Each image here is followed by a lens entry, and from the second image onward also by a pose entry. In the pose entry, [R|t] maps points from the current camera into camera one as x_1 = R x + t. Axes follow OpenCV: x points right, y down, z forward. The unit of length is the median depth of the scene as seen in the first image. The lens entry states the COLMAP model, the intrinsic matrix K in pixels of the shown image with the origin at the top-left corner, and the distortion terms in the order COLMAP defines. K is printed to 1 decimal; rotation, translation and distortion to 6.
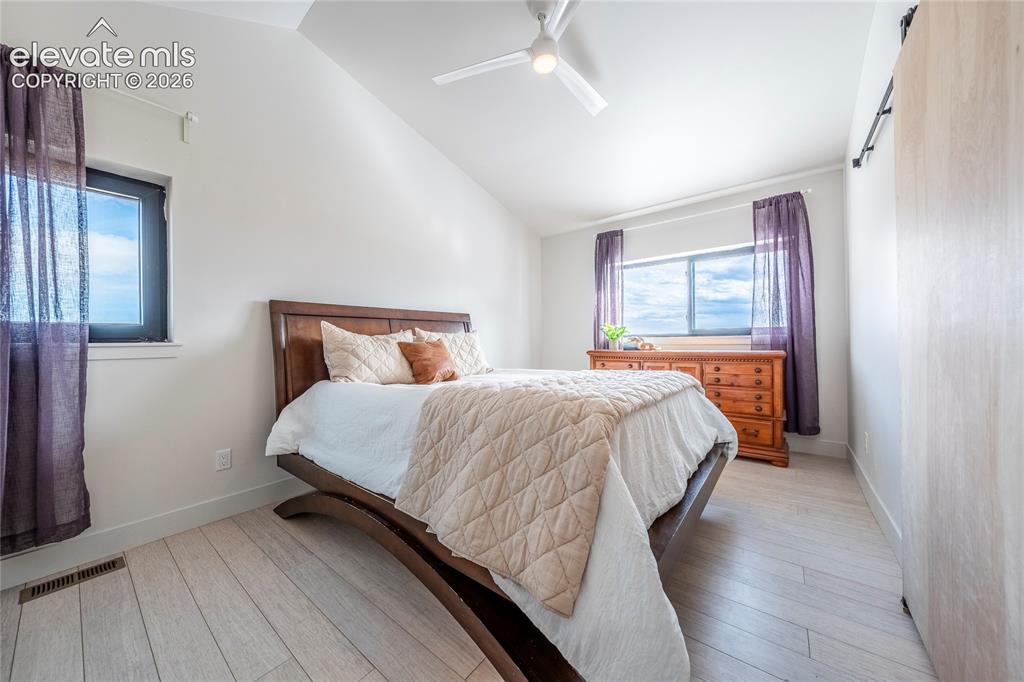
lens RADIAL K [[354.2, 0, 512.0], [0, 354.2, 341.0], [0, 0, 1]] dist [0.000297, 0.000004]
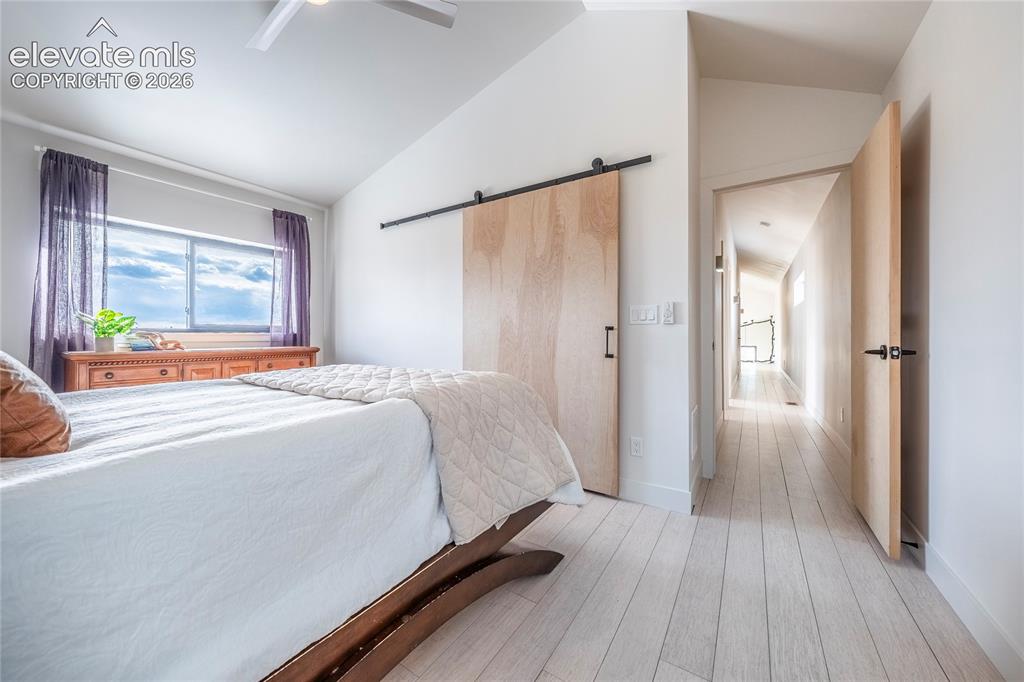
lens RADIAL K [[364.9, 0, 498.8], [0, 364.9, 327.5], [0, 0, 1]] dist [-0.001971, -0.000079]
pose [[-0.059081, 0.032082, 0.997738, -0.443344], [-0.000869, 0.999481, -0.032189, 0.003212], [-0.998253, -0.002769, -0.059022, 0.369783]]
